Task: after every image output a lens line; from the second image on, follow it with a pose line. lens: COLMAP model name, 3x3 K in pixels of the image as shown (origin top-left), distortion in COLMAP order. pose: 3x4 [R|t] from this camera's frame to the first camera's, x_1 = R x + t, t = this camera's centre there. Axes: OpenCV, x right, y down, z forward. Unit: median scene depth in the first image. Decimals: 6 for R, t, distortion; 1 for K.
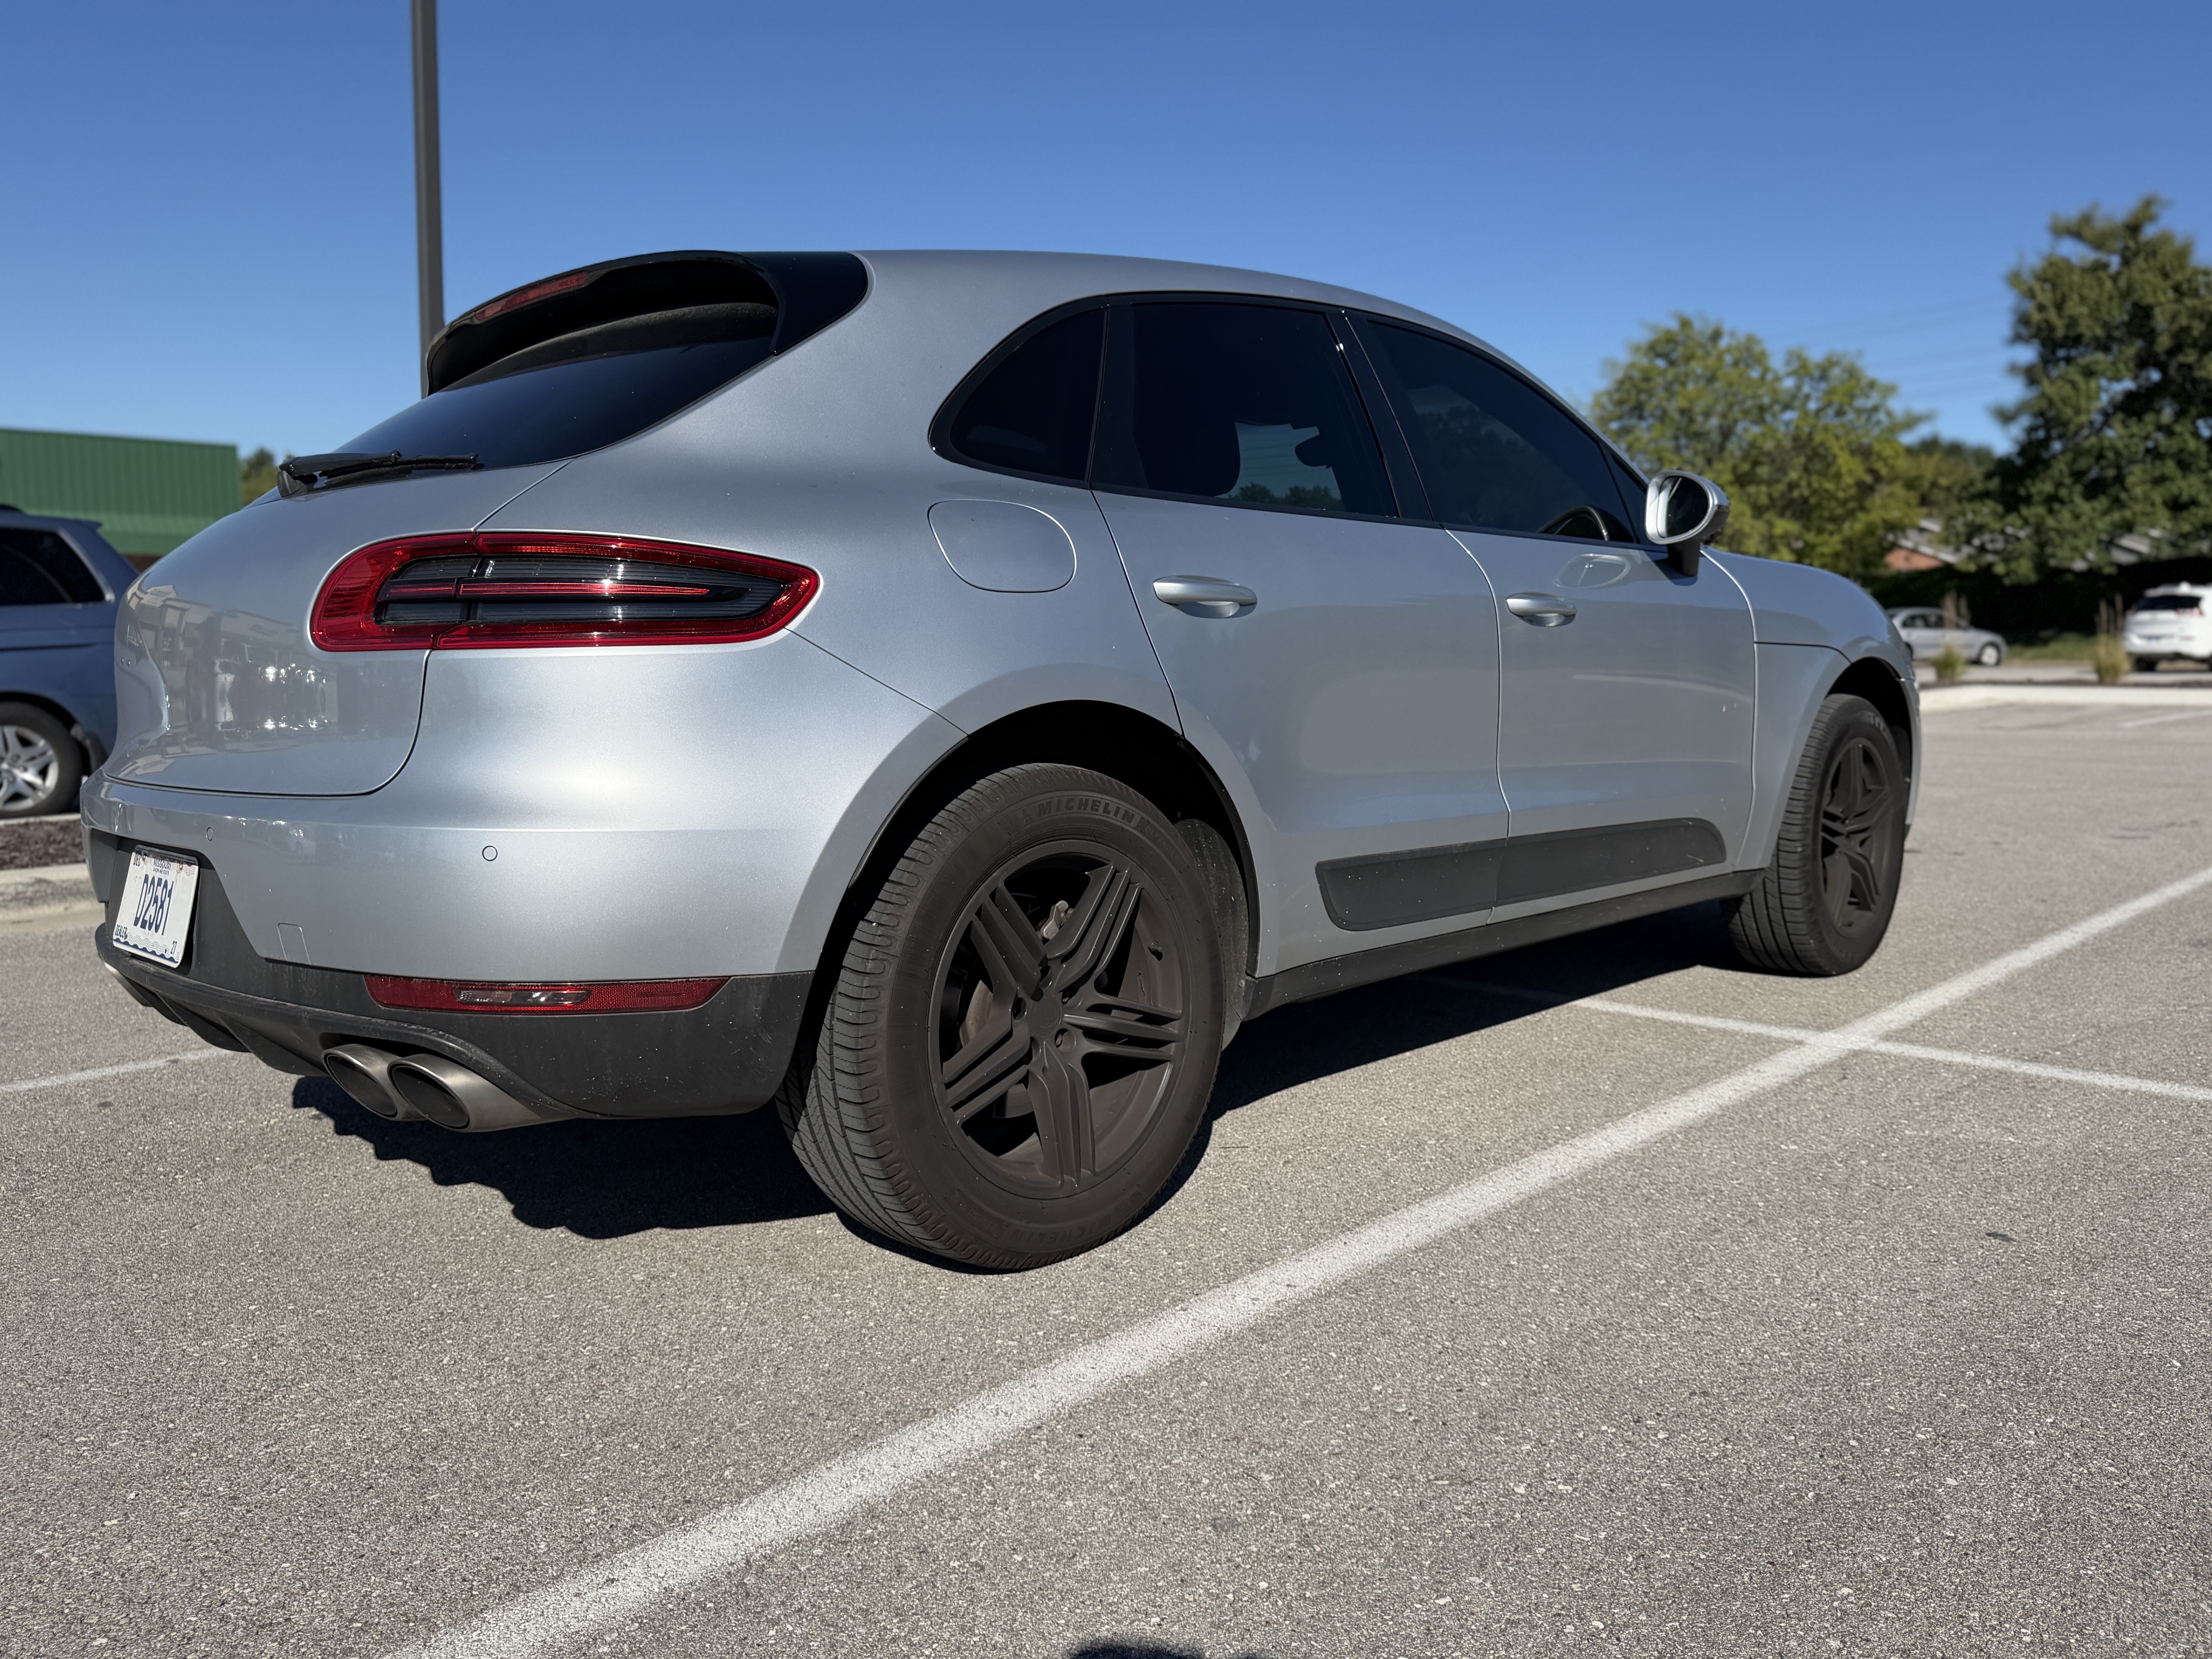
lens RADIAL K [[1686.5, 0, 1074.1], [0, 1686.5, 838.6], [0, 0, 1]] dist [0.008166, -0.026558]
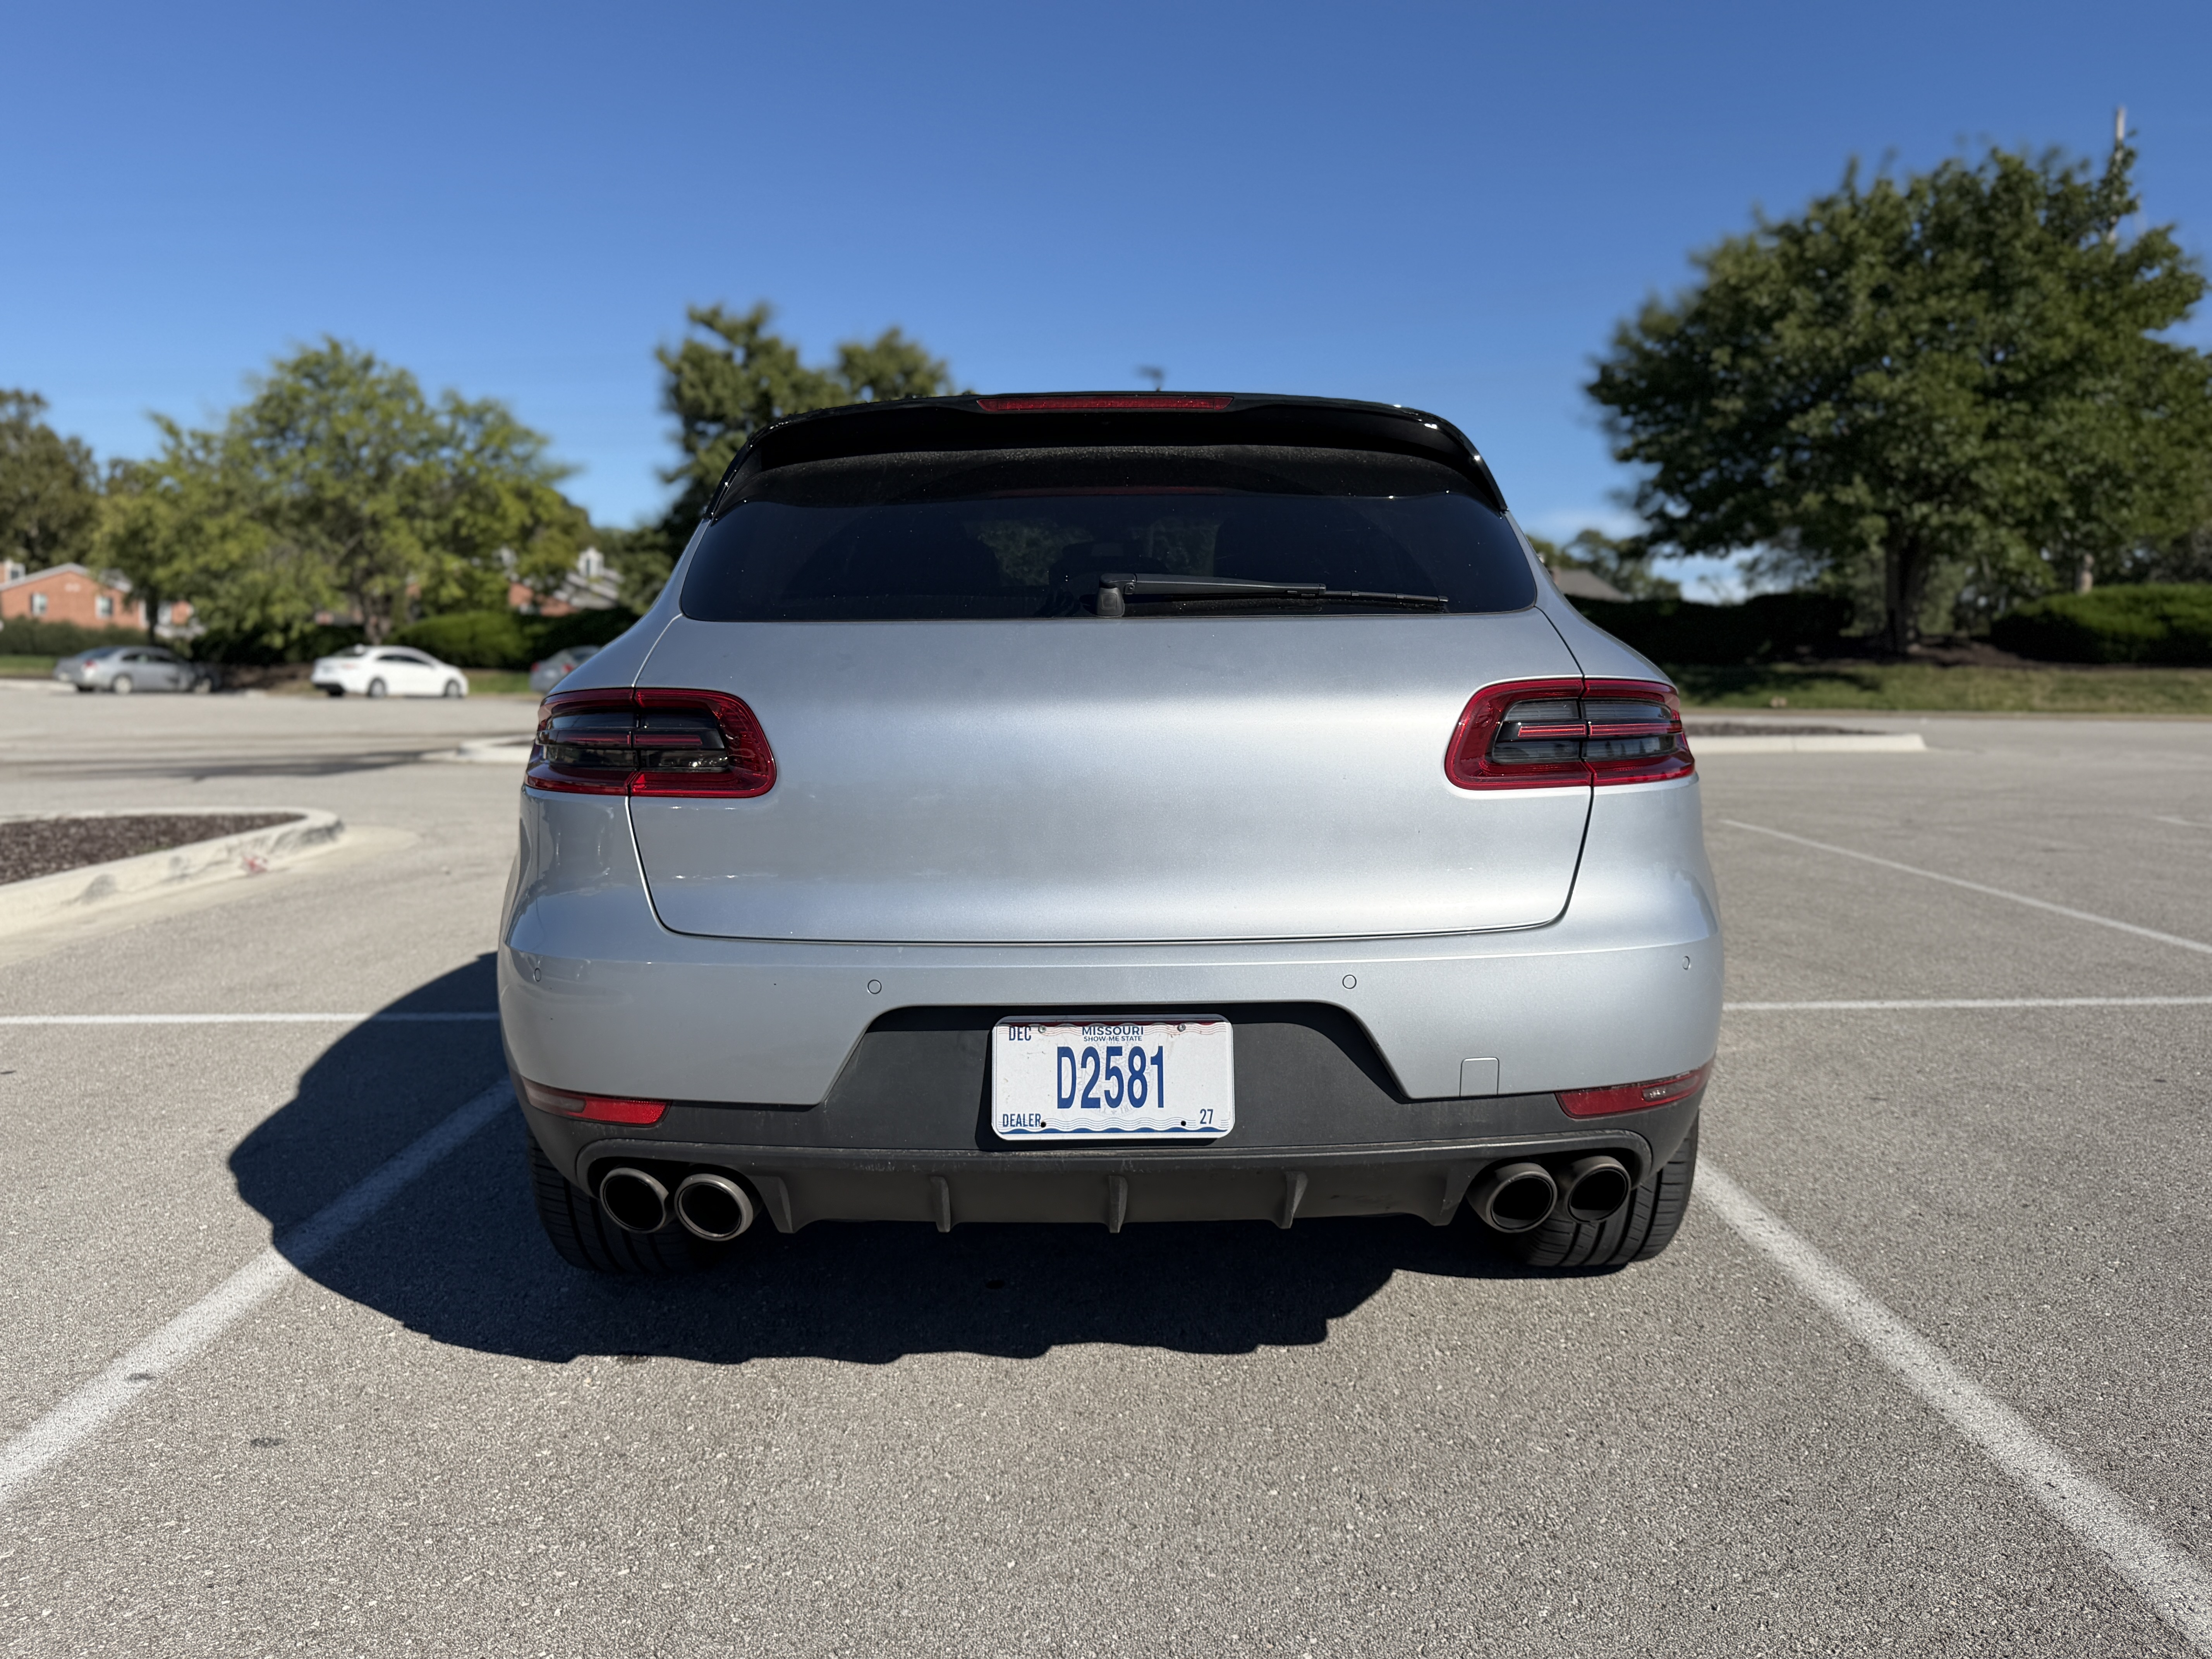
lens RADIAL K [[1686.5, 0, 1113.3], [0, 1686.5, 822.6], [0, 0, 1]] dist [0.008166, -0.026558]
pose [[0.686832, -0.050189, 0.725081, -0.964180], [0.069111, 0.997602, 0.003587, -0.078383], [-0.723523, 0.047647, 0.688654, 0.330333]]
